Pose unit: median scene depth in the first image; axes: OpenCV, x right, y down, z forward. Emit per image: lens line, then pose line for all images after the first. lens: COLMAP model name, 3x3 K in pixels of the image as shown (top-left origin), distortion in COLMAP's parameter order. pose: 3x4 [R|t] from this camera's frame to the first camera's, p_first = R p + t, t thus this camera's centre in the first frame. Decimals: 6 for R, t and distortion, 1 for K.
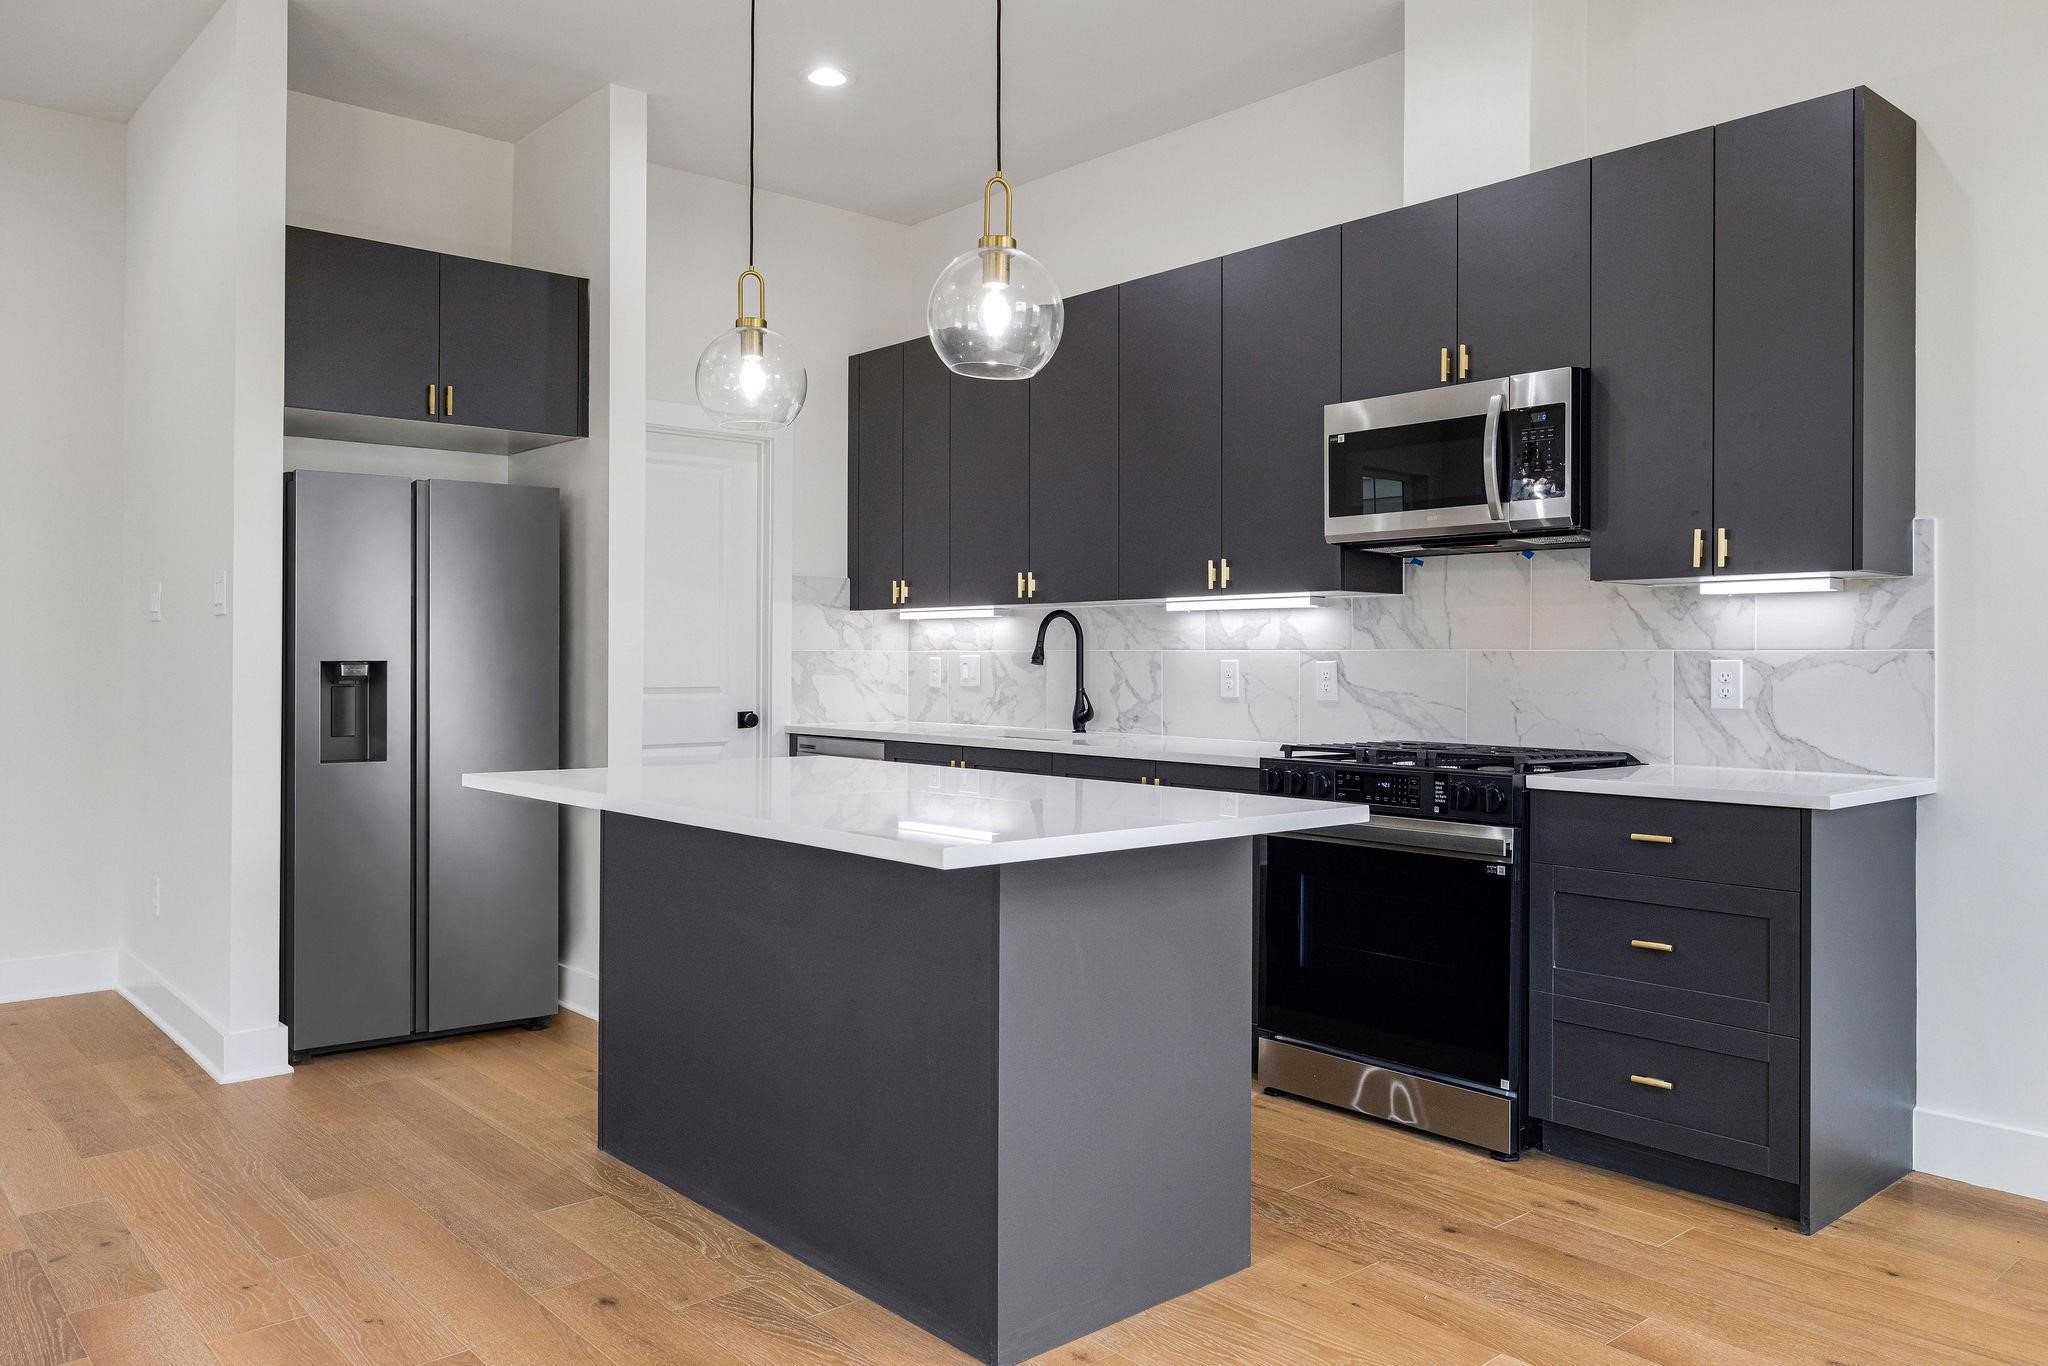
lens RADIAL K [[1488.2, 0, 1024.9], [0, 1488.2, 672.5], [0, 0, 1]] dist [-0.003171, -0.002175]
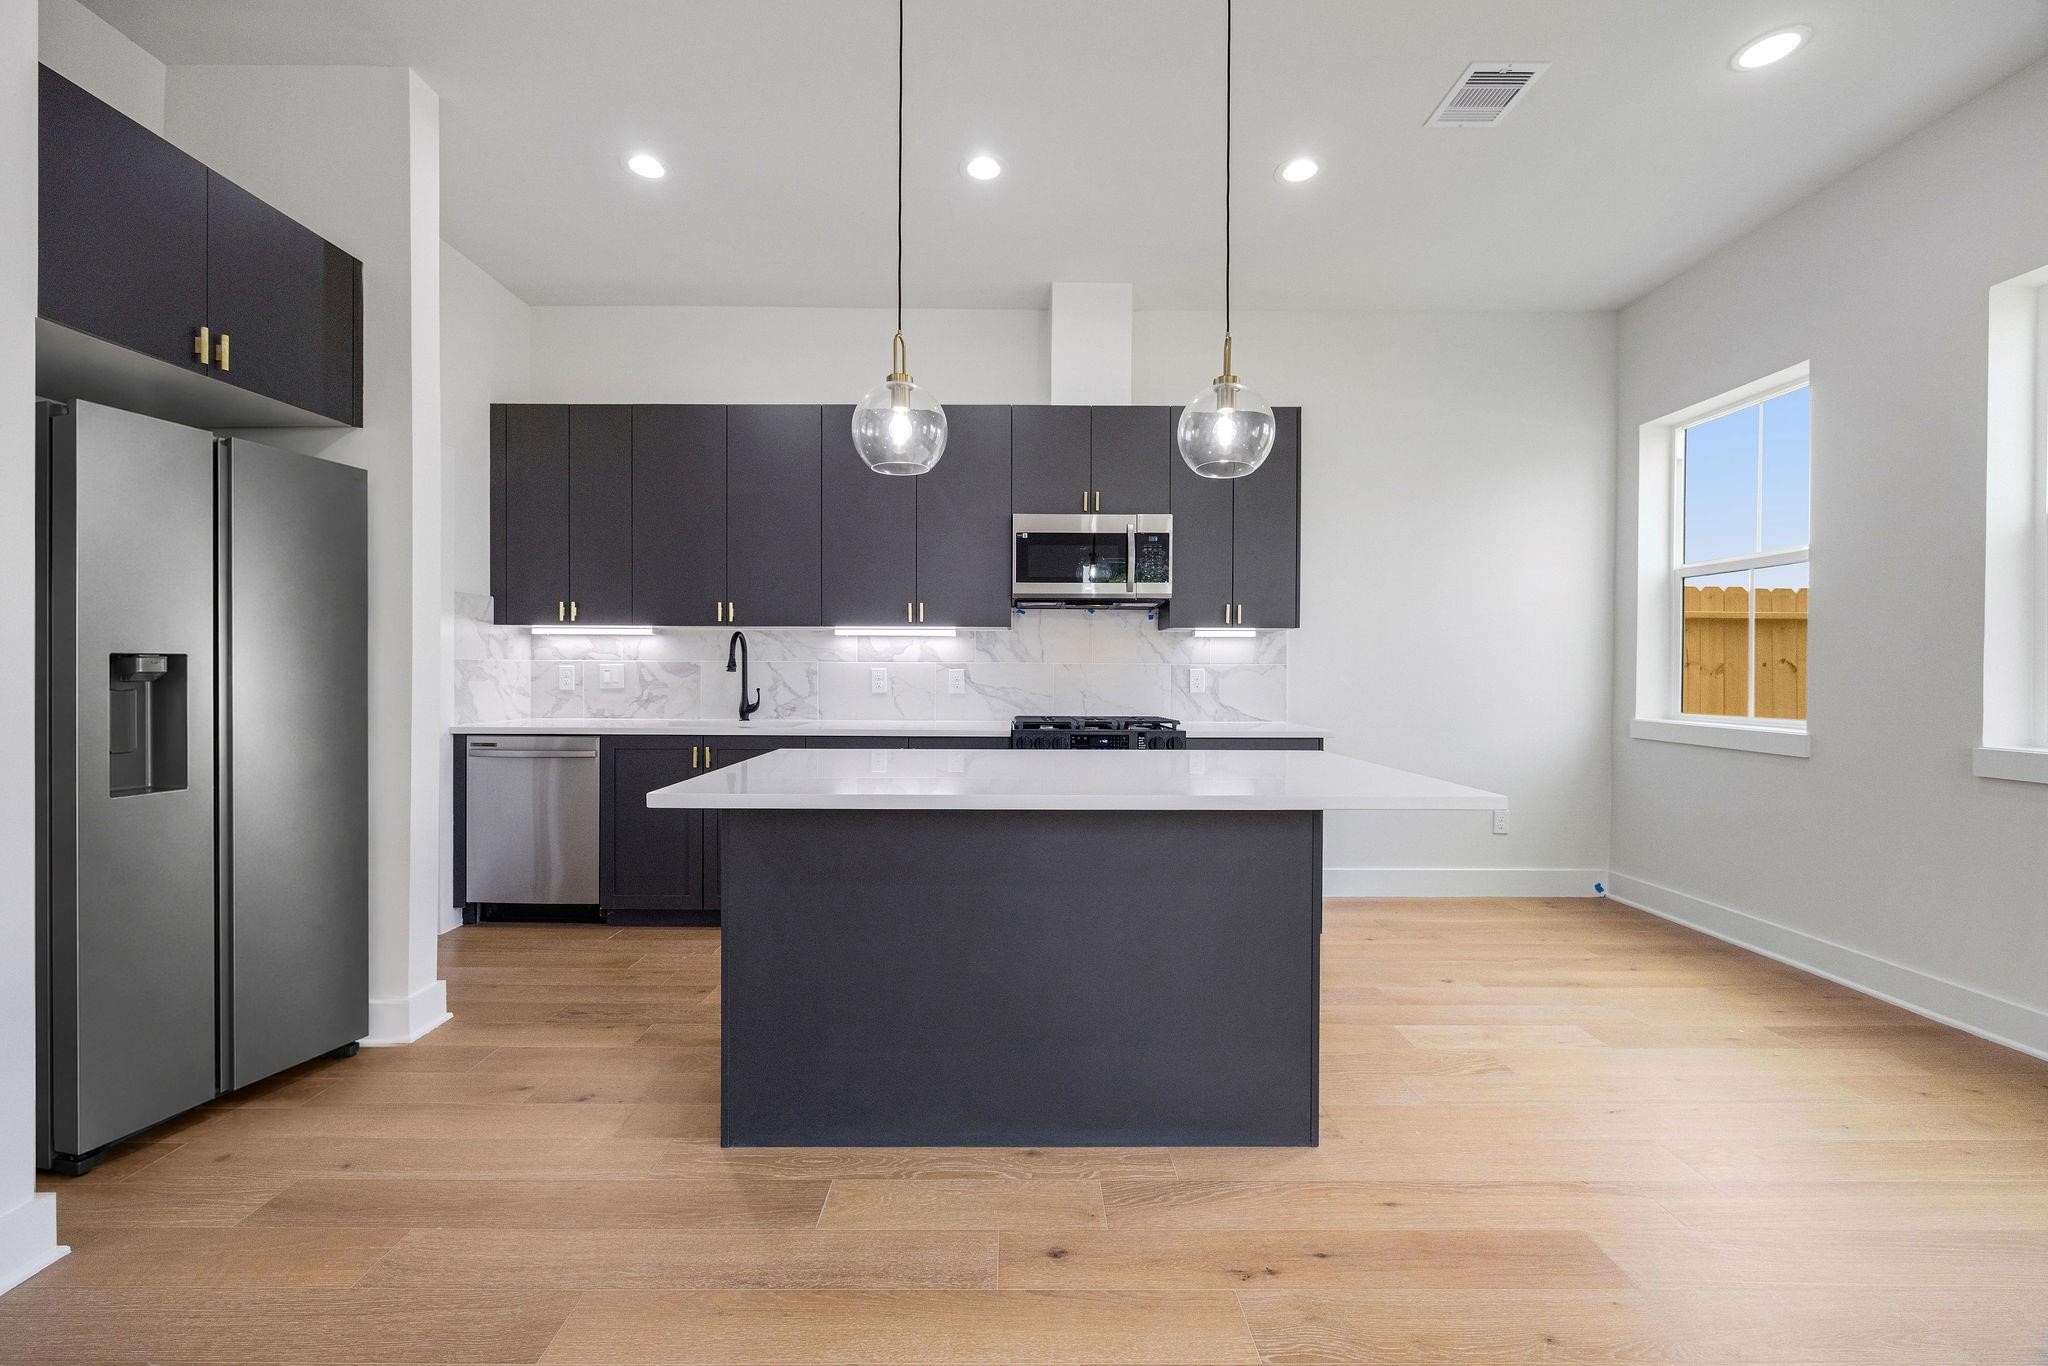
lens RADIAL K [[819.5, 0, 1014.6], [0, 819.5, 682.4], [0, 0, 1]] dist [-0.002925, -0.000138]
pose [[0.652064, -0.012393, 0.758063, -0.441958], [0.004315, 0.999911, 0.012634, -0.004268], [-0.758152, -0.004967, 0.652059, 0.369157]]
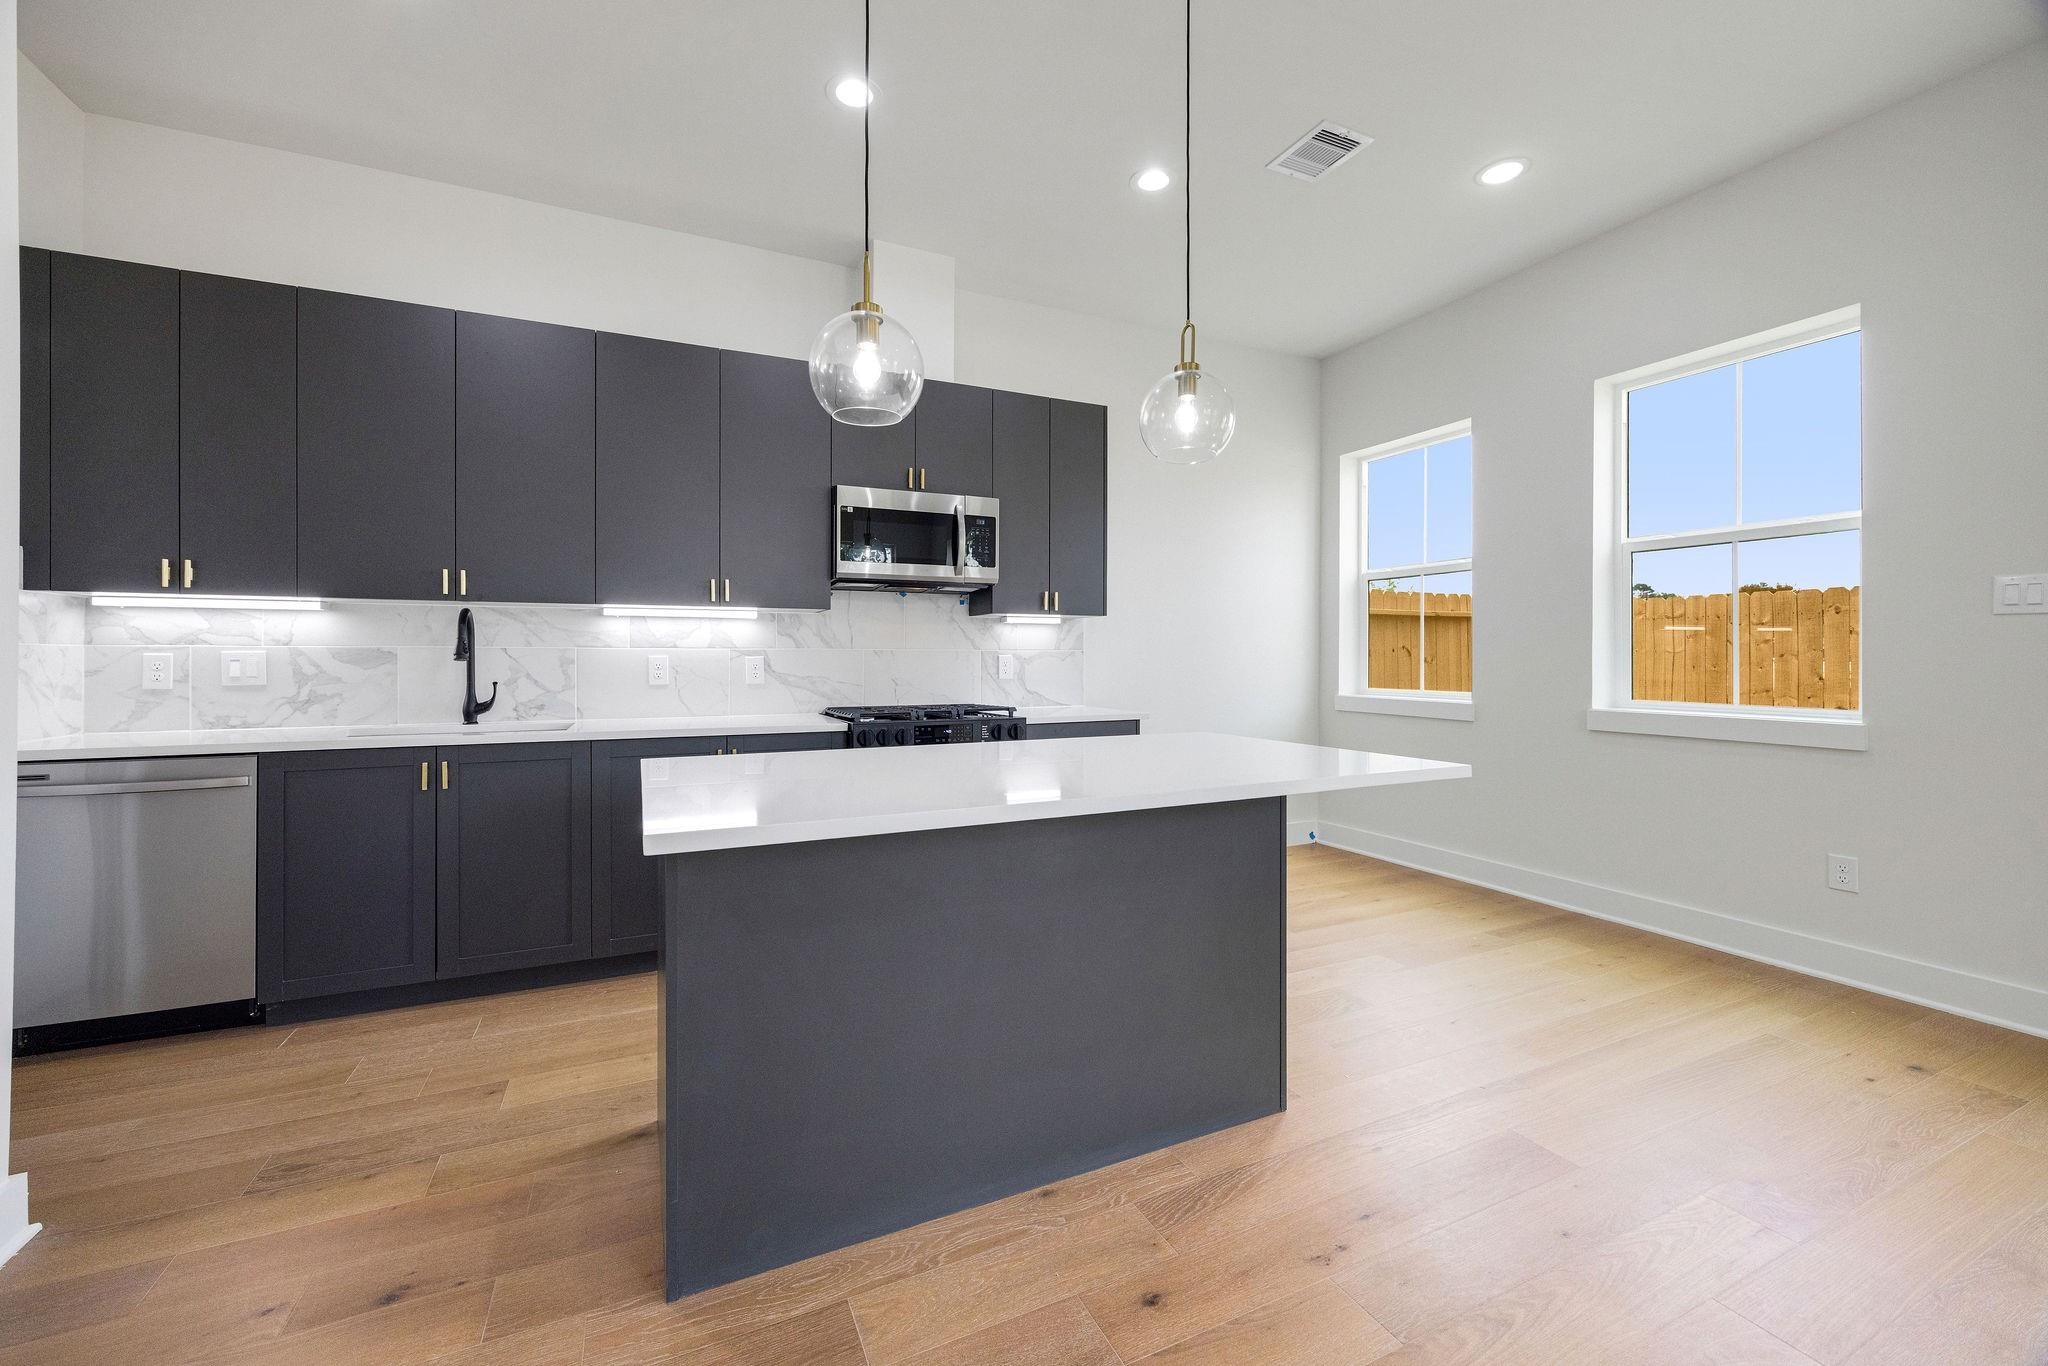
lens RADIAL K [[809.2, 0, 1019.2], [0, 809.2, 663.6], [0, 0, 1]] dist [-0.004194, 0.000232]
pose [[0.276358, -0.011080, 0.960991, -0.480253], [0.009040, 0.999919, 0.008930, -0.005310], [-0.961012, 0.006219, 0.276436, 0.545891]]
